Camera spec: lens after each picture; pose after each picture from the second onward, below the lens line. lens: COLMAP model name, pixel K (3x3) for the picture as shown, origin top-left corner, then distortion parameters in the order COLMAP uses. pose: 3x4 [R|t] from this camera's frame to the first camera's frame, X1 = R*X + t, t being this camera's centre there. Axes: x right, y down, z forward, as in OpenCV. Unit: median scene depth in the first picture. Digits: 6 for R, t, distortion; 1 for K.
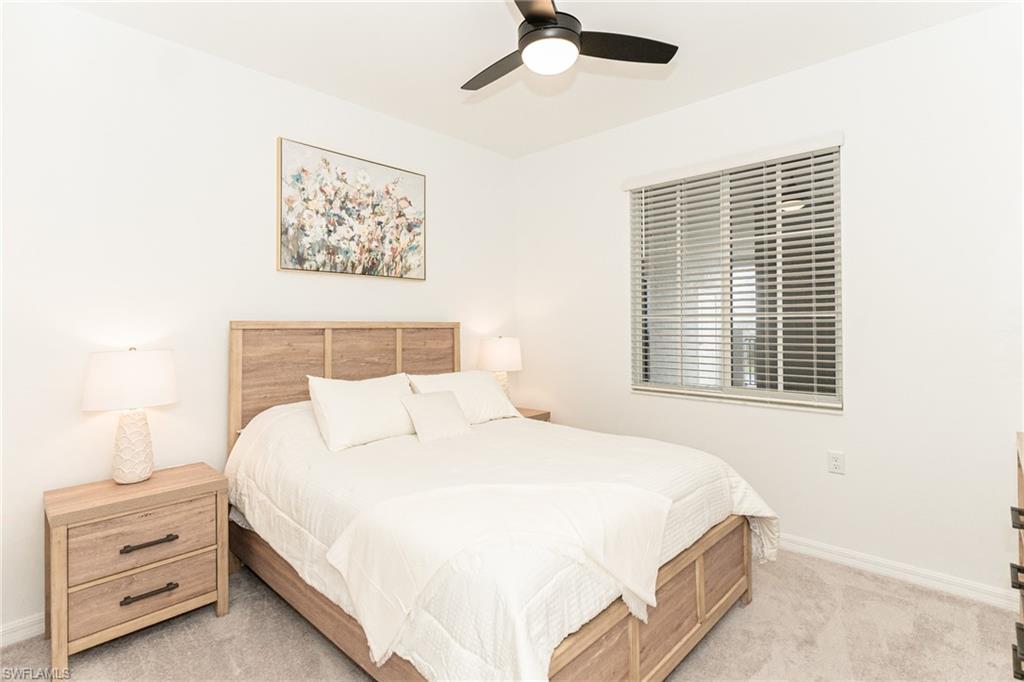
lens RADIAL K [[500.0, 0, 518.7], [0, 500.0, 323.5], [0, 0, 1]] dist [0.002611, -0.000095]
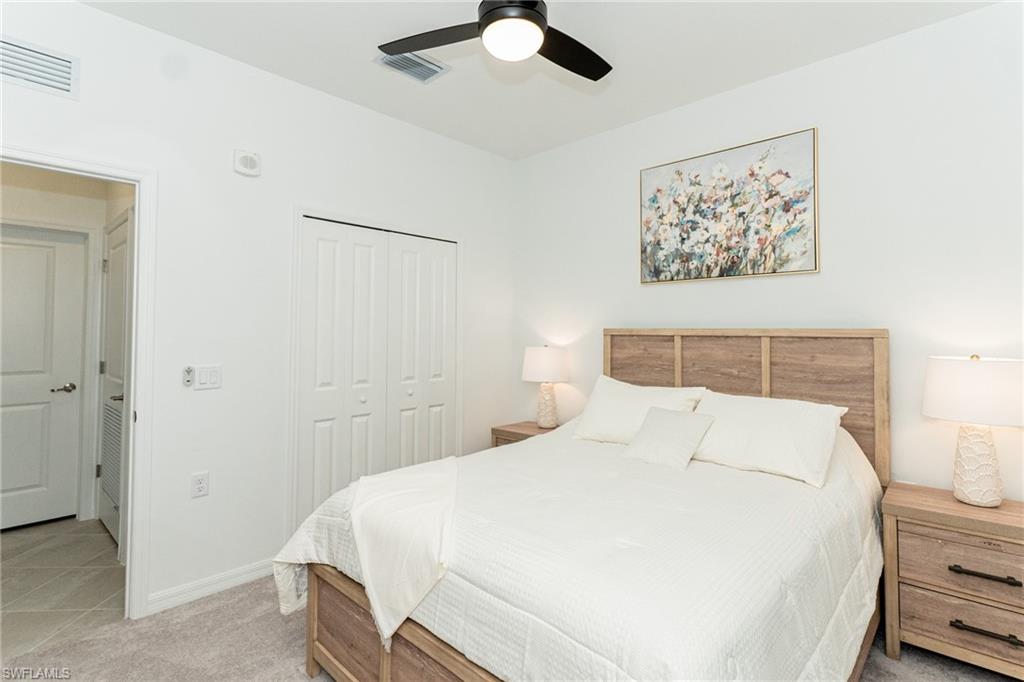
lens RADIAL K [[500.0, 0, 518.7], [0, 500.0, 323.5], [0, 0, 1]] dist [0.002611, -0.000095]
pose [[0.000507, -0.012438, -0.999923, 0.608639], [0.001477, 0.999922, -0.012437, -0.002231], [0.999999, -0.001470, 0.000525, 0.642746]]
